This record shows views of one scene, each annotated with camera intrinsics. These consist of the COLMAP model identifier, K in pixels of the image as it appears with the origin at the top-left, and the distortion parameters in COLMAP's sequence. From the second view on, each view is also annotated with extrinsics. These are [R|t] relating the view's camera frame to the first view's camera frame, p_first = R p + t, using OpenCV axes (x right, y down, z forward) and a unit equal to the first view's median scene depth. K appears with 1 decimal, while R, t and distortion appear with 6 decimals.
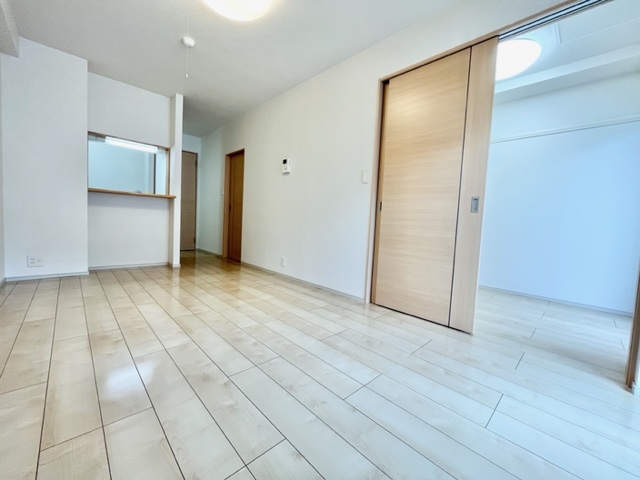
lens RADIAL K [[258.5, 0, 320.0], [0, 258.5, 240.0], [0, 0, 1]] dist [0.000828, 0.000007]
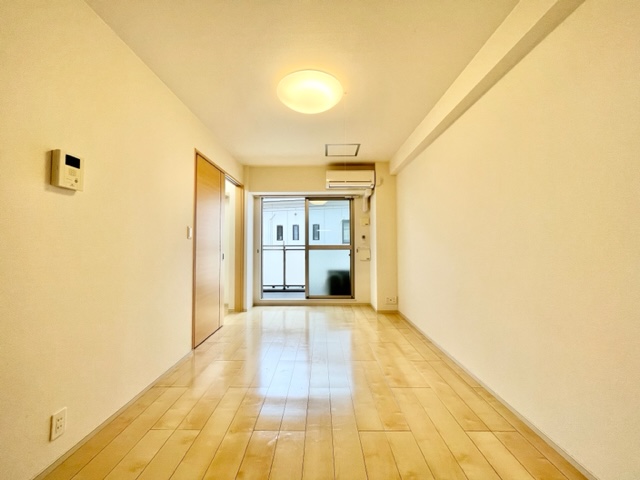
lens RADIAL K [[258.5, 0, 320.0], [0, 258.5, 240.0], [0, 0, 1]] dist [0.000828, 0.000007]
pose [[-0.710965, -0.029102, 0.702624, -1.329718], [0.016827, 0.998153, 0.058369, -0.386997], [-0.703026, 0.053322, -0.709163, 1.984732]]
